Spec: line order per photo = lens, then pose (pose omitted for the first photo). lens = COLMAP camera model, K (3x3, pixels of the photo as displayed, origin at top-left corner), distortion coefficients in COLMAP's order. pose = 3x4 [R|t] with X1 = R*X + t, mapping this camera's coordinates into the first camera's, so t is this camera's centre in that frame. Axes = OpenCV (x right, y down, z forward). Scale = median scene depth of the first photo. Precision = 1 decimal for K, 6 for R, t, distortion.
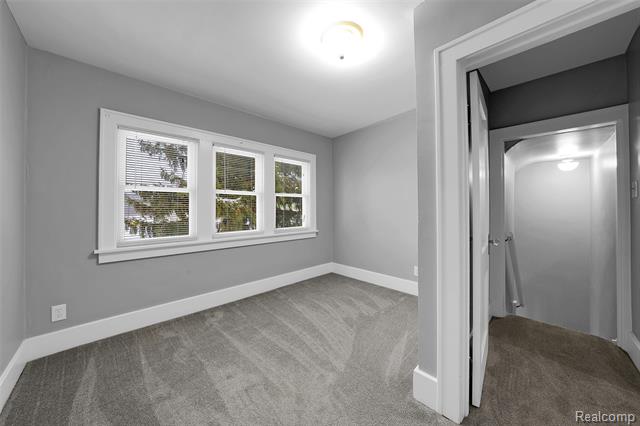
lens RADIAL K [[224.8, 0, 320.0], [0, 224.8, 213.0], [0, 0, 1]] dist [0.000182, 0.000018]
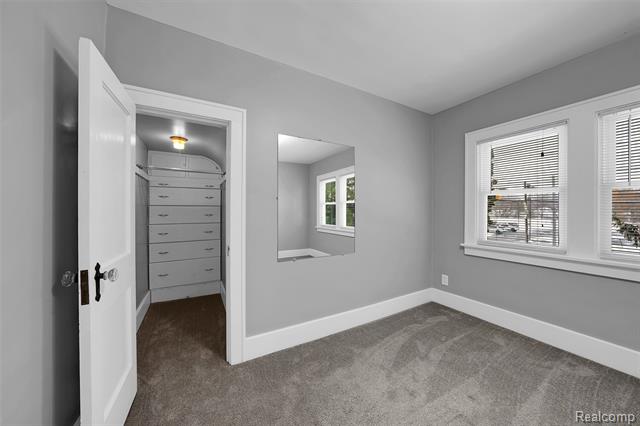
lens RADIAL K [[221.7, 0, 309.5], [0, 221.7, 218.3], [0, 0, 1]] dist [0.000305, 0.000048]
pose [[-0.259565, 0.032537, -0.965177, 0.530088], [-0.022188, 0.998968, 0.039643, -0.014205], [0.965471, 0.031705, -0.258575, 0.504045]]
